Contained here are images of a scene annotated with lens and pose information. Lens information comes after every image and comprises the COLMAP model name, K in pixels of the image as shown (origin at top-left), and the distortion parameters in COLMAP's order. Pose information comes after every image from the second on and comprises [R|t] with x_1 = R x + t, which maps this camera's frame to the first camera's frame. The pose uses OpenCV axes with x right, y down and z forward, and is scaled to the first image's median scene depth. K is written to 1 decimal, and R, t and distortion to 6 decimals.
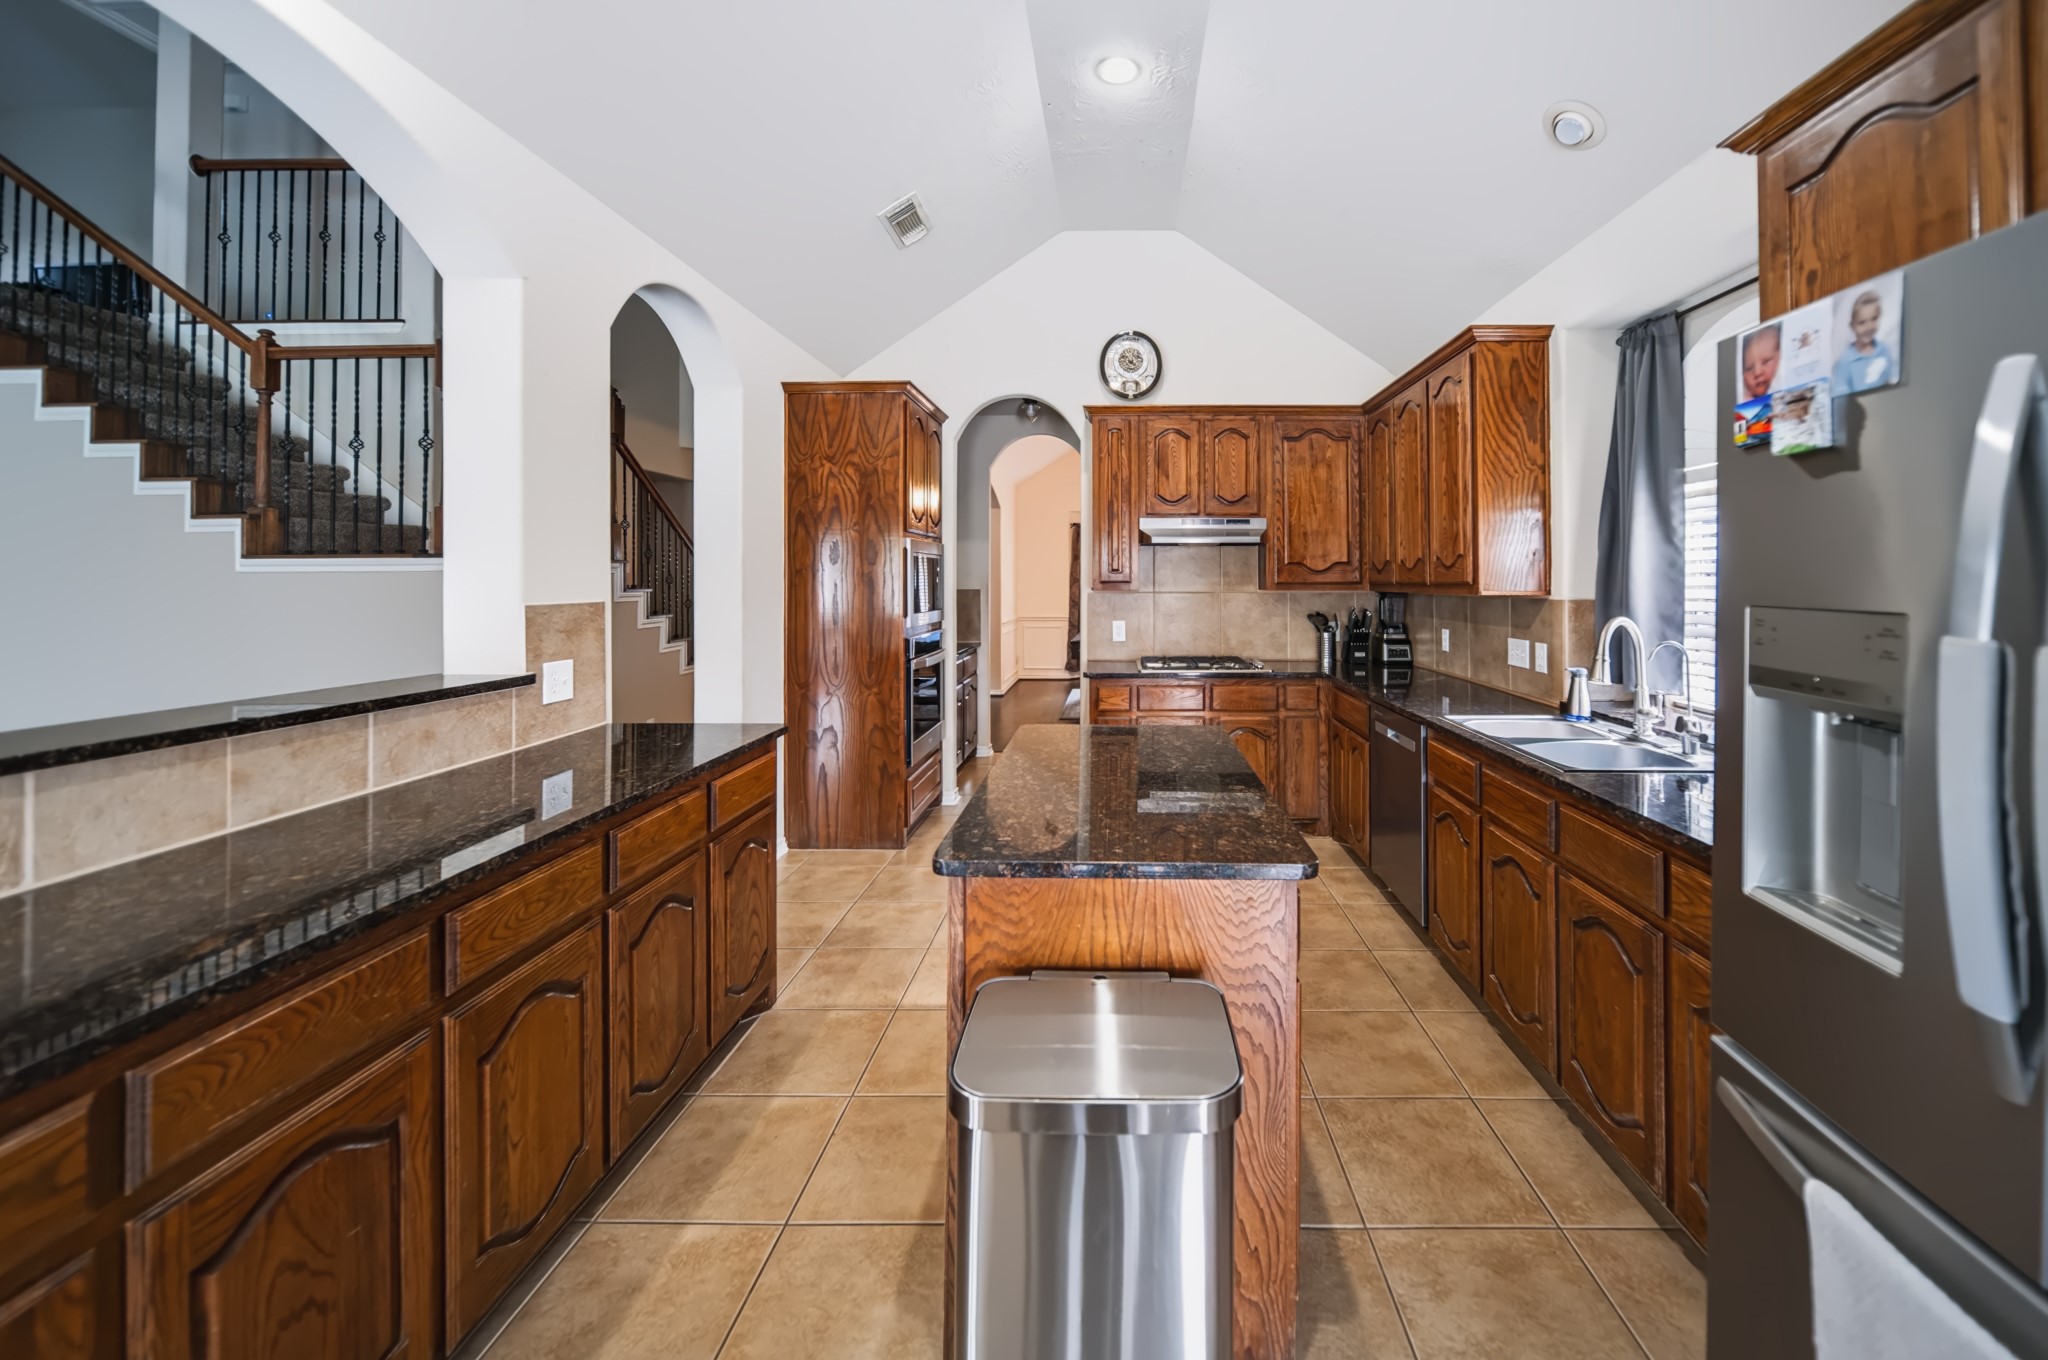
lens RADIAL K [[770.4, 0, 1124.2], [0, 770.4, 554.4], [0, 0, 1]] dist [-0.001254, -0.000176]
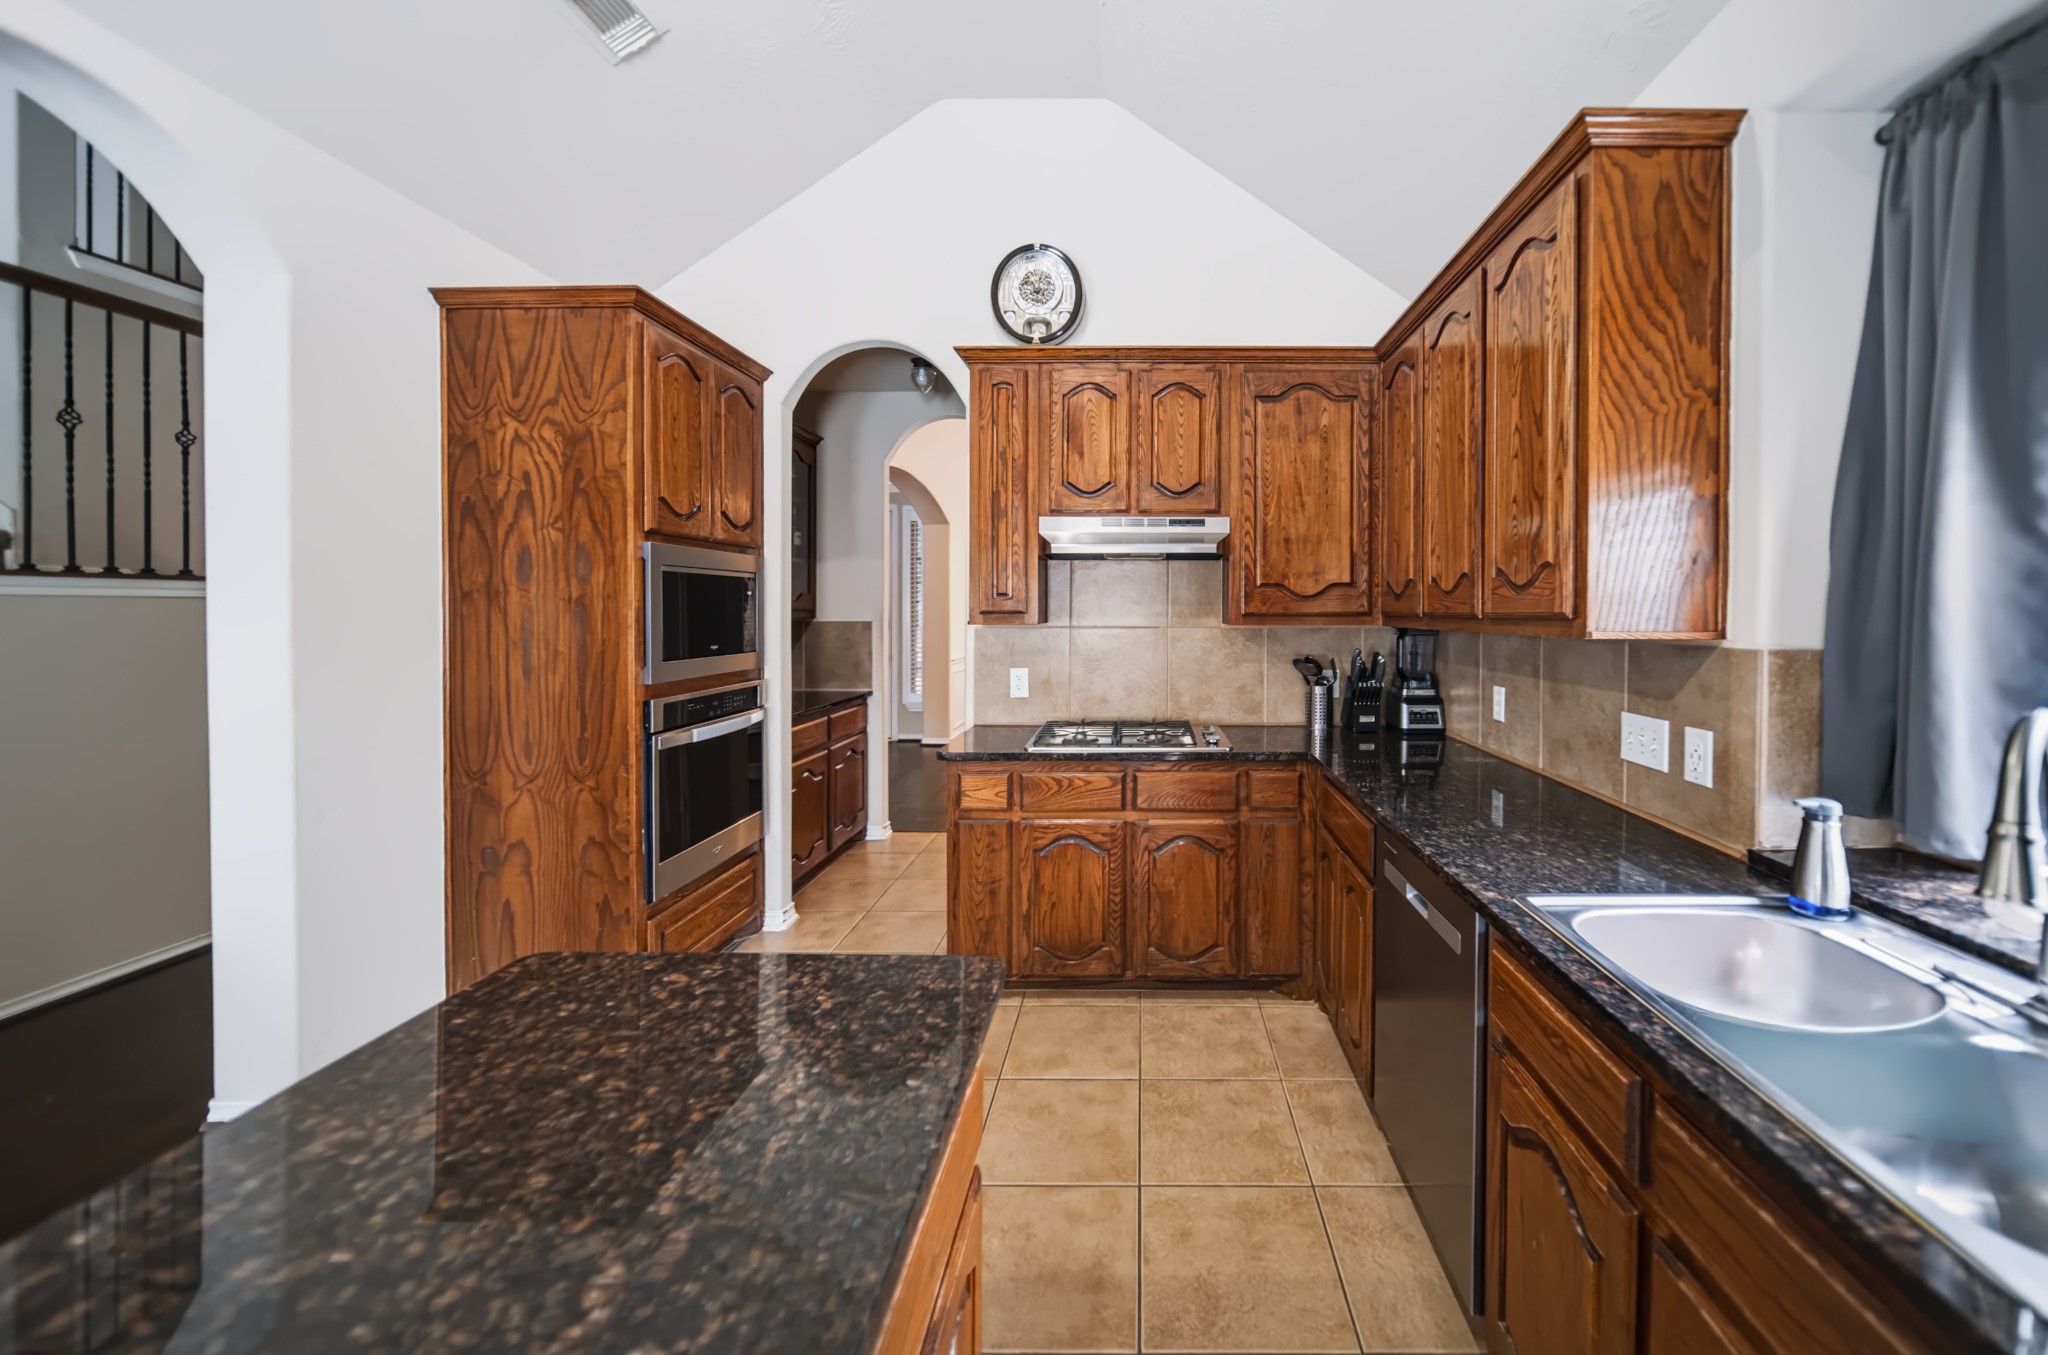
lens RADIAL K [[760.6, 0, 1140.1], [0, 760.6, 614.7], [0, 0, 1]] dist [-0.000850, -0.000125]
pose [[0.999946, 0.001694, -0.010212, 0.124370], [-0.001279, 0.999179, 0.040504, 0.011979], [0.010272, -0.040489, 0.999127, 0.366502]]
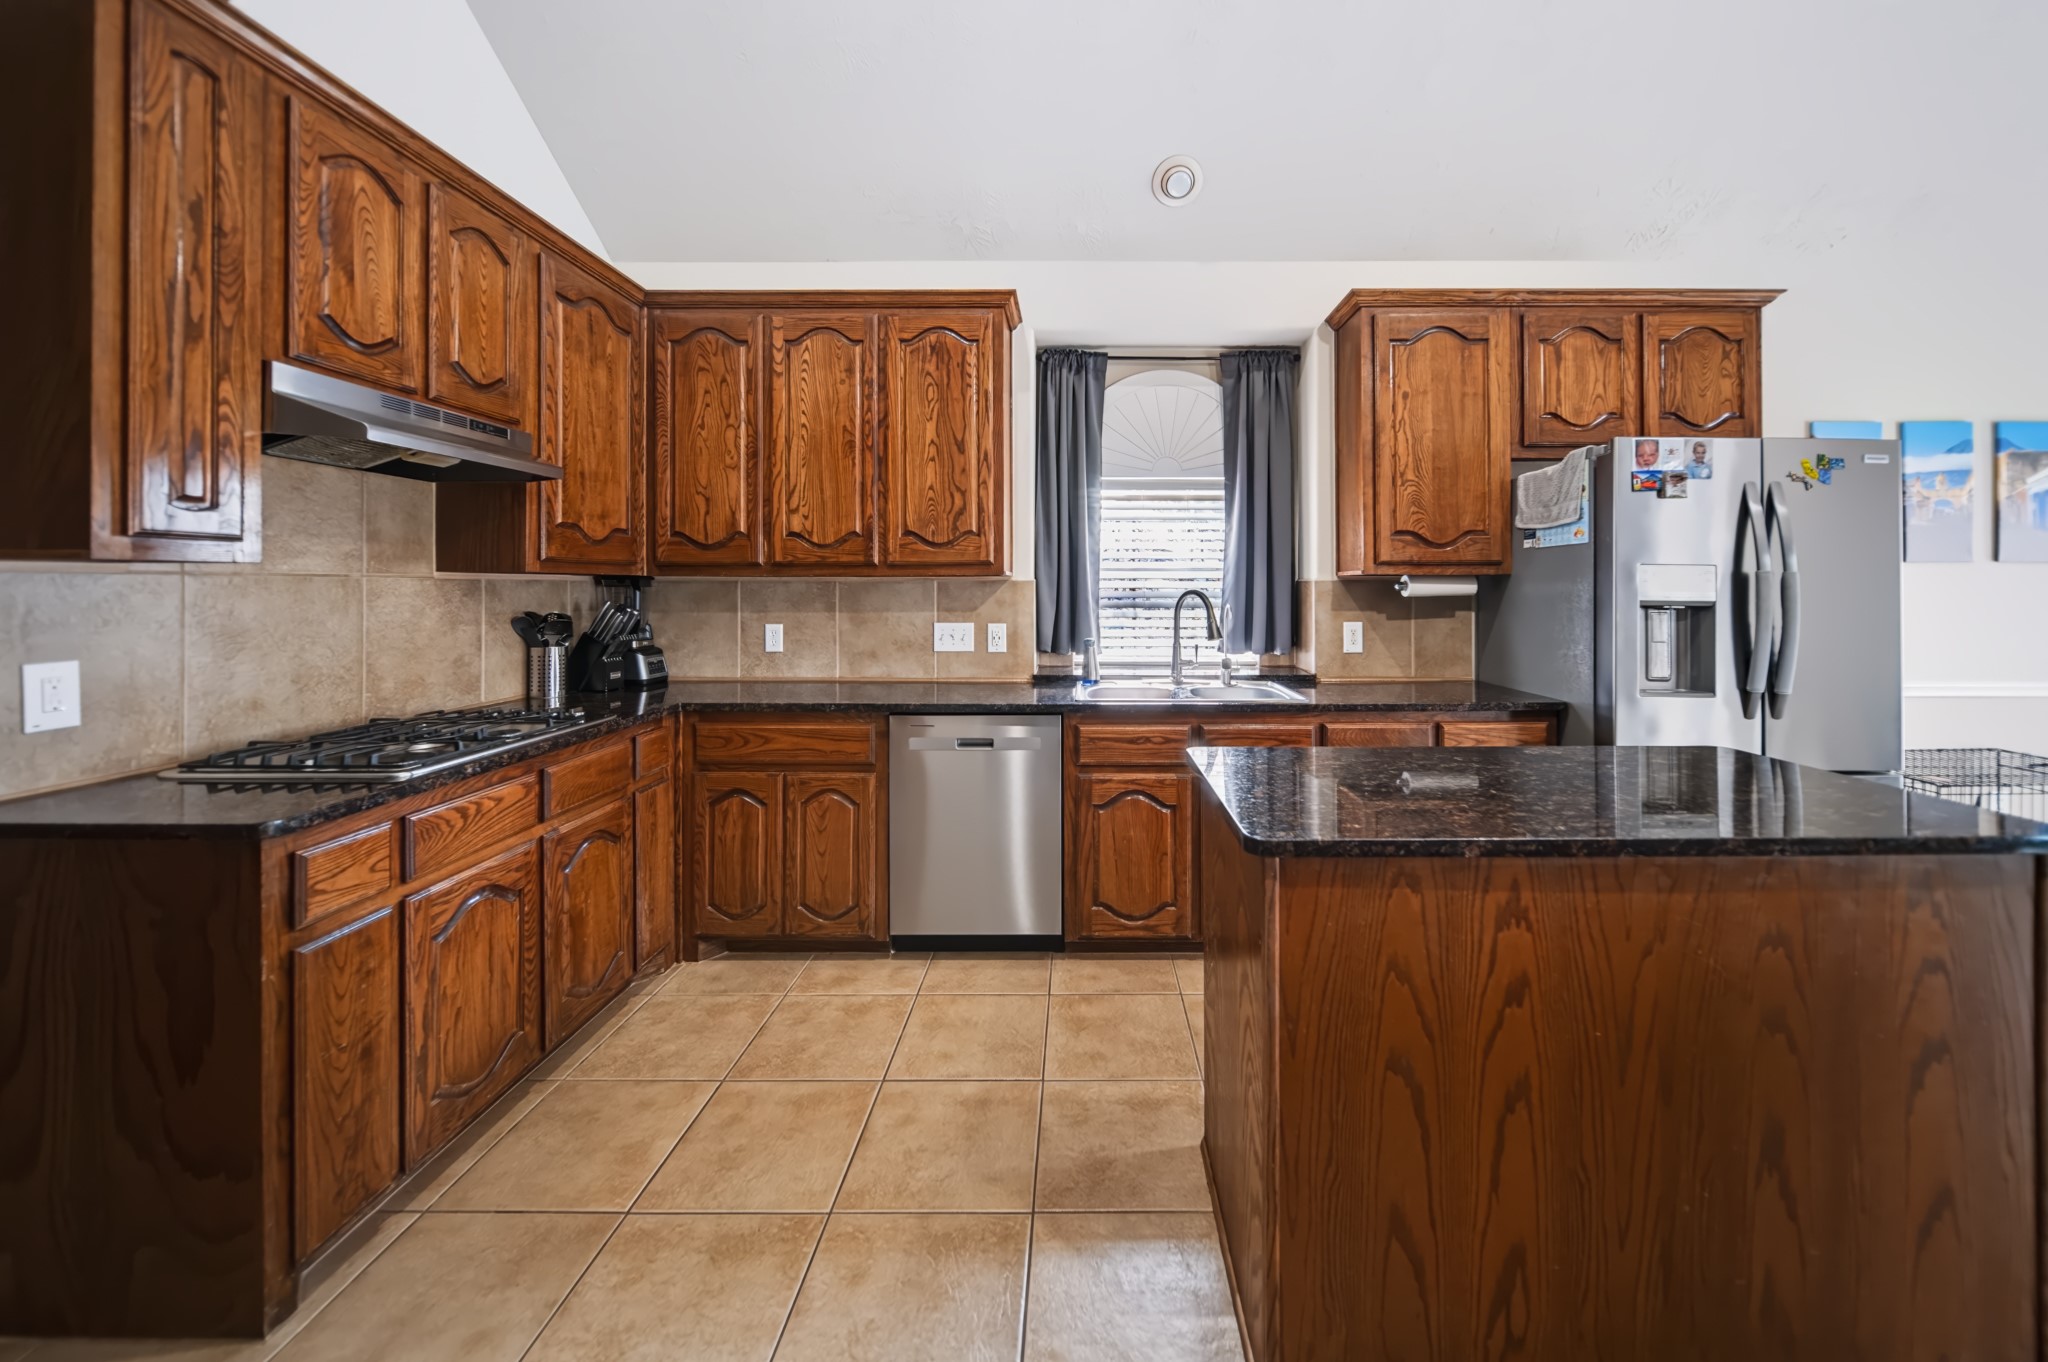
lens RADIAL K [[751.2, 0, 1088.4], [0, 751.2, 580.3], [0, 0, 1]] dist [-0.000293, -0.000034]
pose [[0.006026, 0.010649, 0.999925, -0.351757], [-0.032936, 0.999403, -0.010445, 0.049521], [-0.999439, -0.032870, 0.006373, 0.673464]]
